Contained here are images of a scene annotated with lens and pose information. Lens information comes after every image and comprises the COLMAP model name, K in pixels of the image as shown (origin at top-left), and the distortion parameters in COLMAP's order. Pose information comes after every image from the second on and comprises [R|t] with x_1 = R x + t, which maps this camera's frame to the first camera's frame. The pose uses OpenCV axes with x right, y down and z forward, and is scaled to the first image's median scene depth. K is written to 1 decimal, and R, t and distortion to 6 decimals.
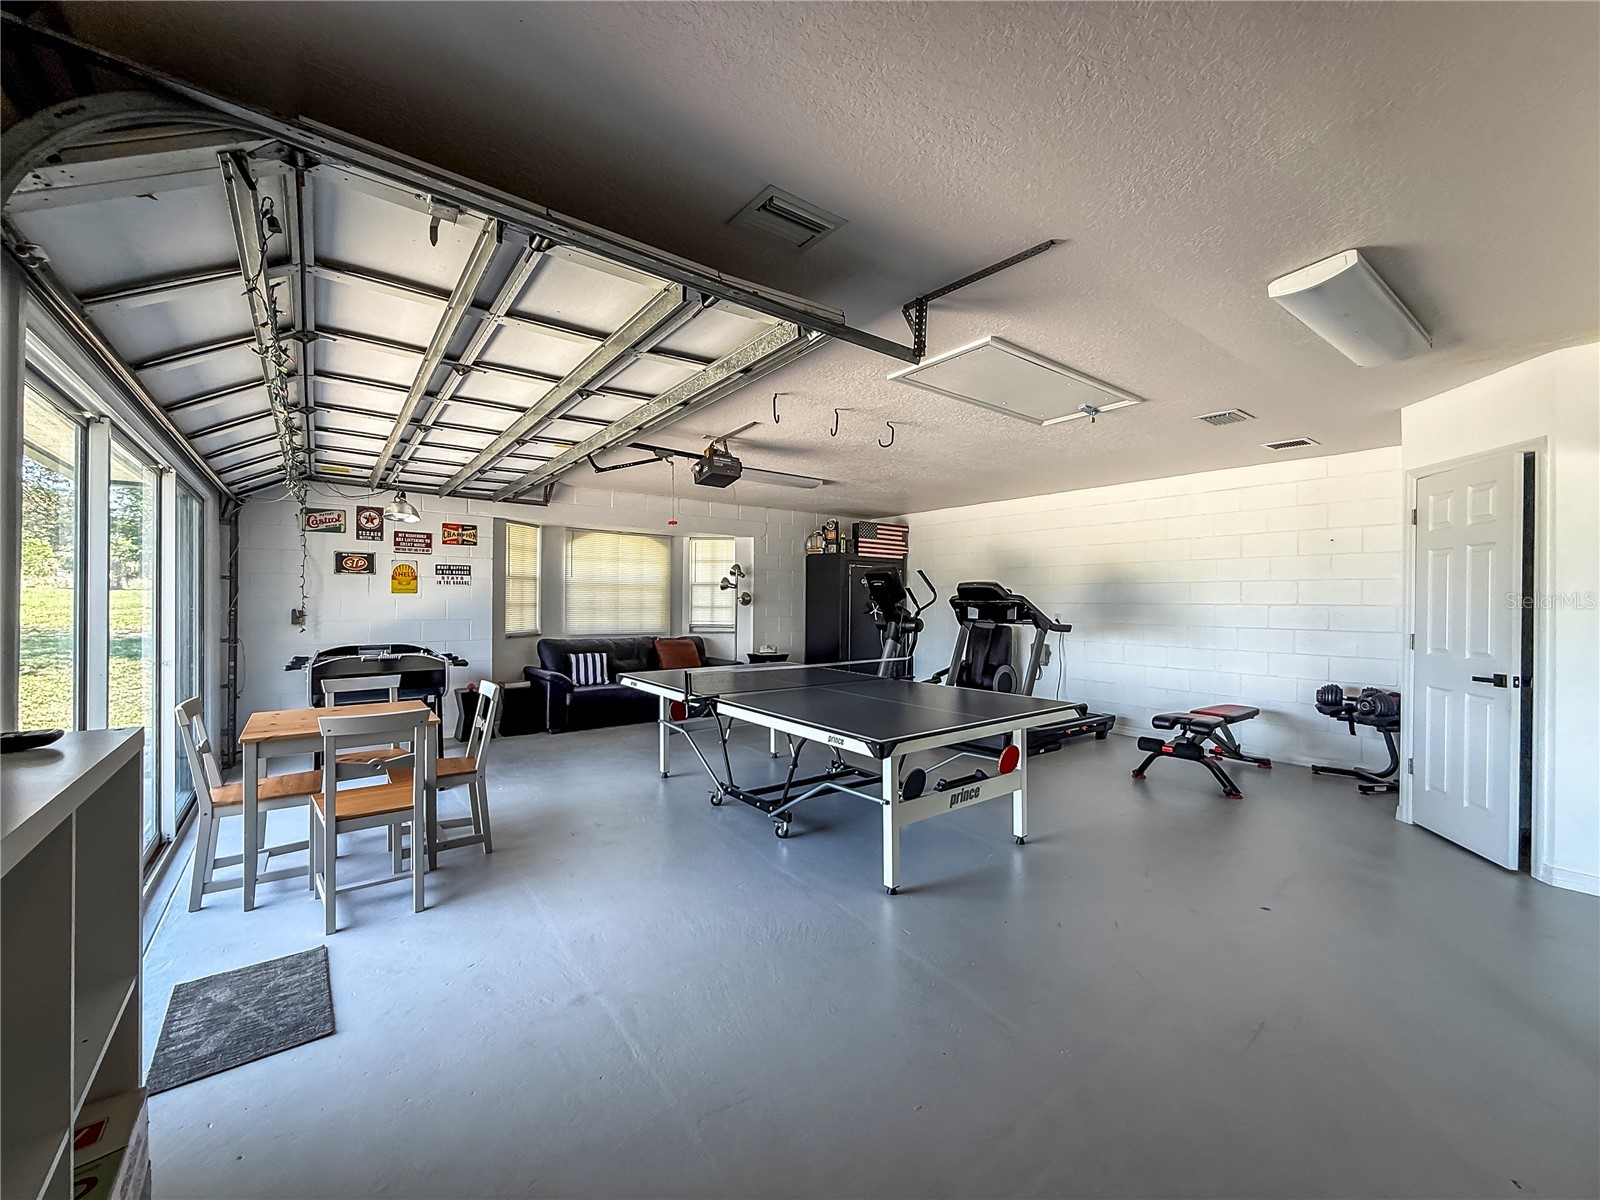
lens RADIAL K [[641.0, 0, 797.4], [0, 641.0, 601.6], [0, 0, 1]] dist [-0.002098, -0.000407]
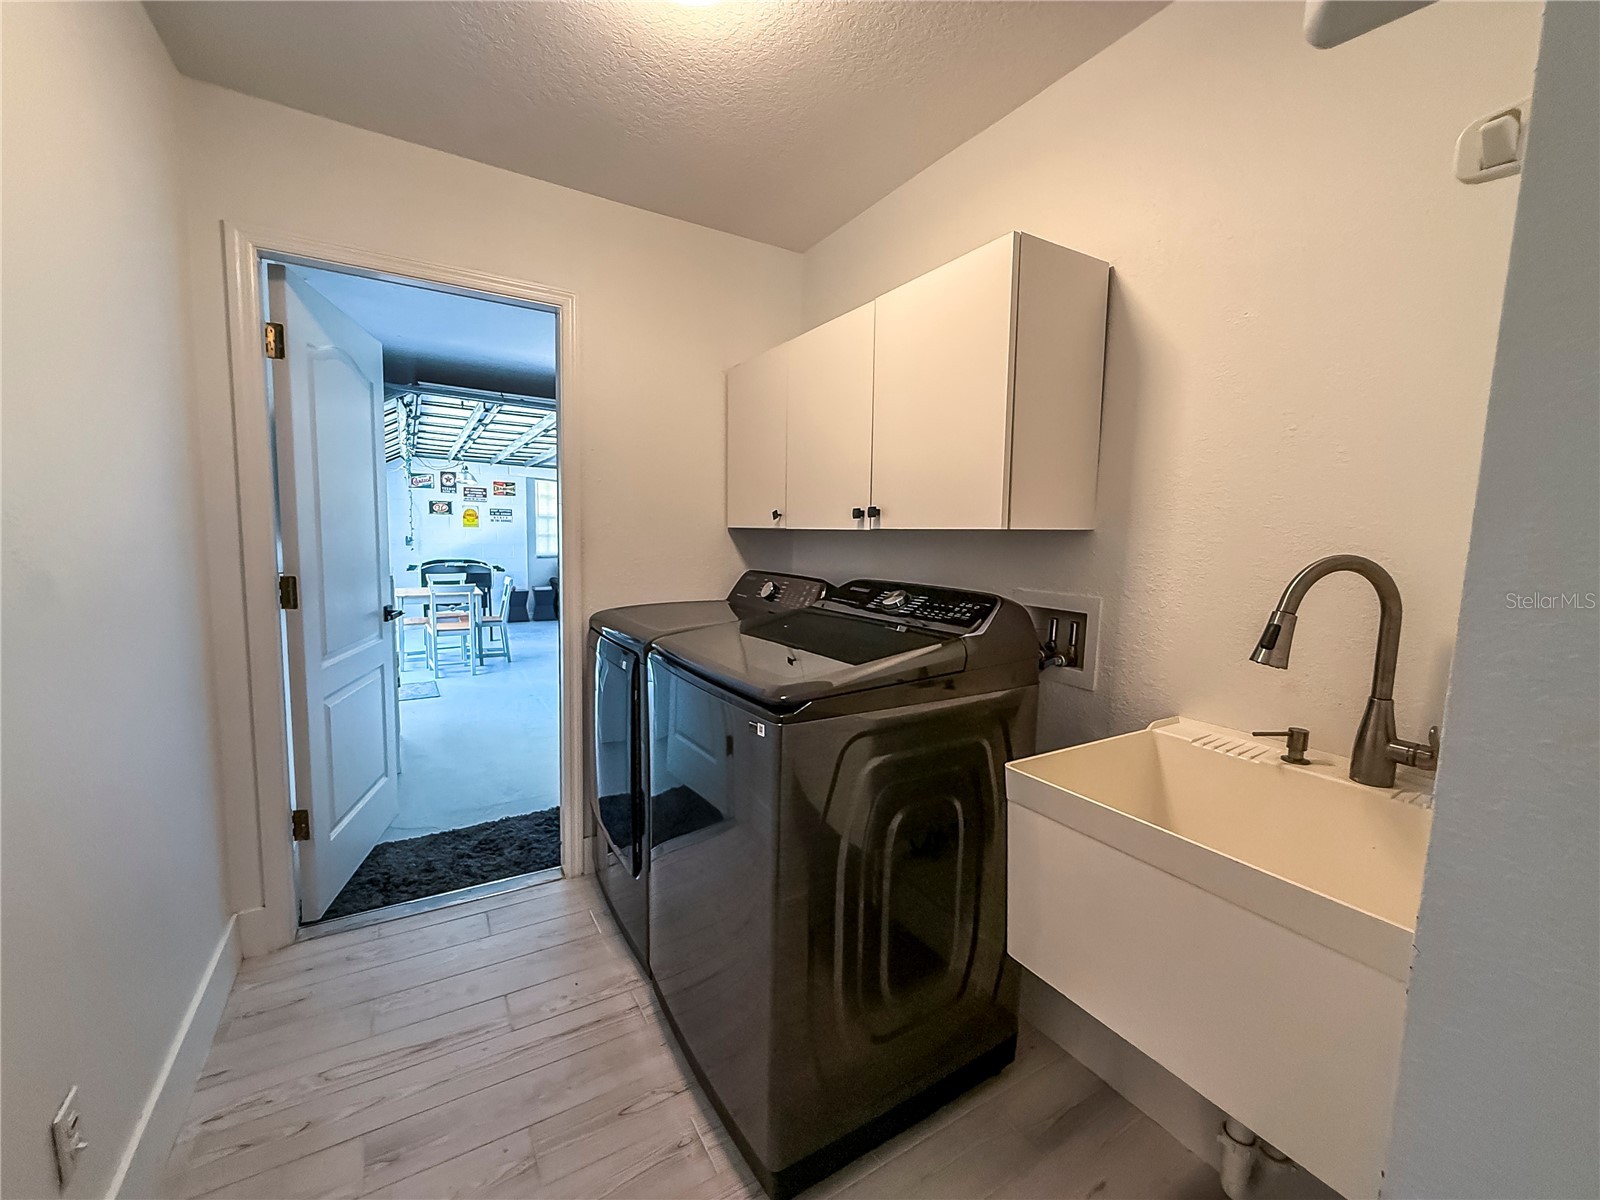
lens RADIAL K [[641.0, 0, 791.3], [0, 641.0, 601.7], [0, 0, 1]] dist [-0.002098, -0.000407]
pose [[0.993936, 0.030097, -0.105761, 0.338769], [-0.018918, 0.994275, 0.105164, -0.011350], [0.108321, -0.102526, 0.988815, -0.486262]]
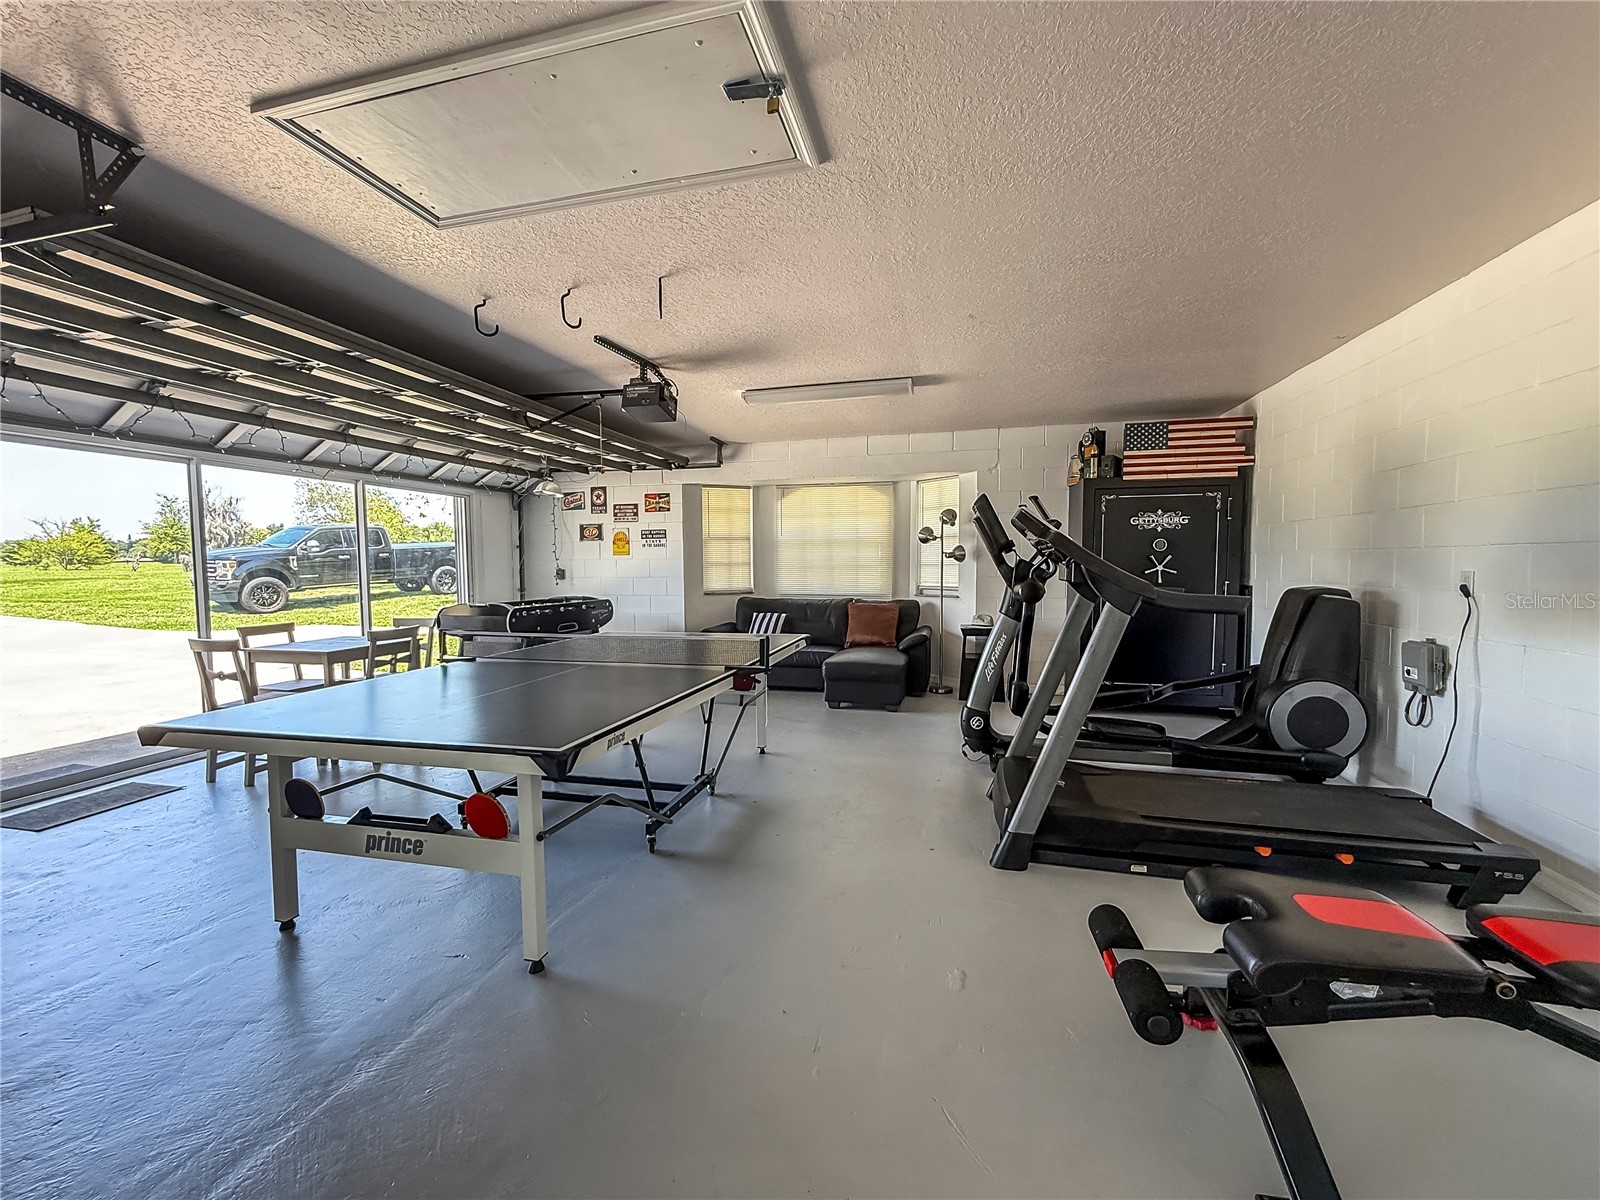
lens RADIAL K [[641.0, 0, 799.2], [0, 641.0, 603.9], [0, 0, 1]] dist [-0.002098, -0.000407]
pose [[0.619589, 0.037860, -0.784013, 0.561311], [0.011295, 0.998303, 0.057134, 0.013905], [0.784845, -0.044255, 0.618109, 0.512550]]
